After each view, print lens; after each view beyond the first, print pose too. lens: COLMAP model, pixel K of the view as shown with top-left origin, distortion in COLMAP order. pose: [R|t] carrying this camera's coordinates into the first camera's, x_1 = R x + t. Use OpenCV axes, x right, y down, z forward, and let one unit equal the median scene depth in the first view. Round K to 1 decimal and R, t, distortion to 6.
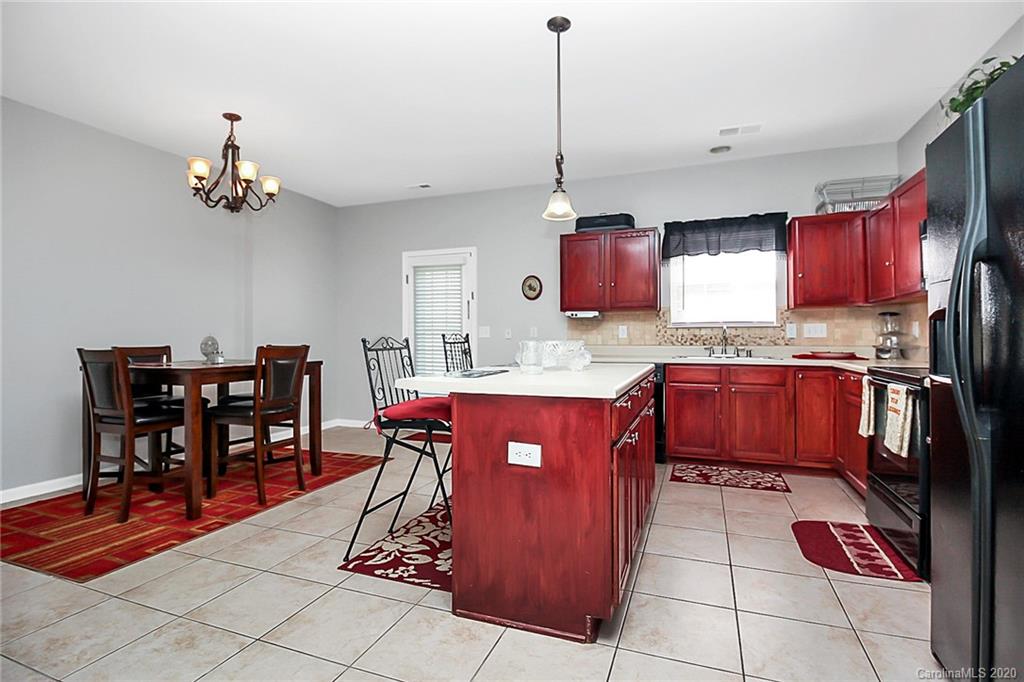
lens RADIAL K [[487.8, 0, 514.4], [0, 487.8, 332.7], [0, 0, 1]] dist [0.004273, -0.011524]
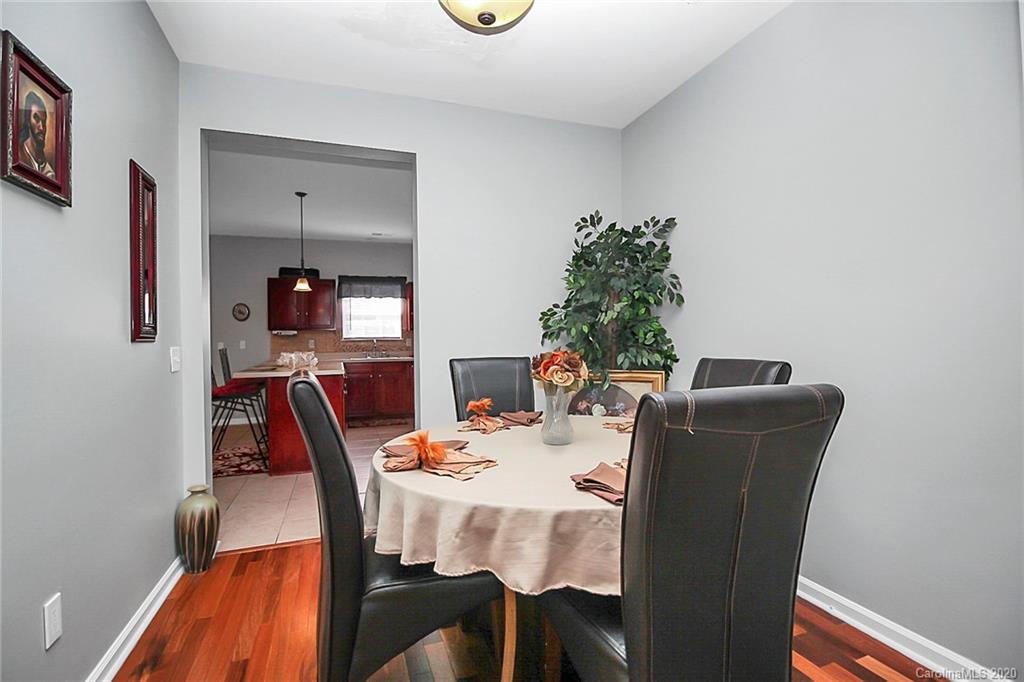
lens RADIAL K [[487.8, 0, 518.8], [0, 487.8, 337.7], [0, 0, 1]] dist [0.004273, -0.011524]
pose [[0.749704, -0.003137, 0.661765, -0.464283], [0.004622, 0.999989, -0.000497, -0.026327], [-0.661757, 0.003432, 0.749711, -0.889882]]
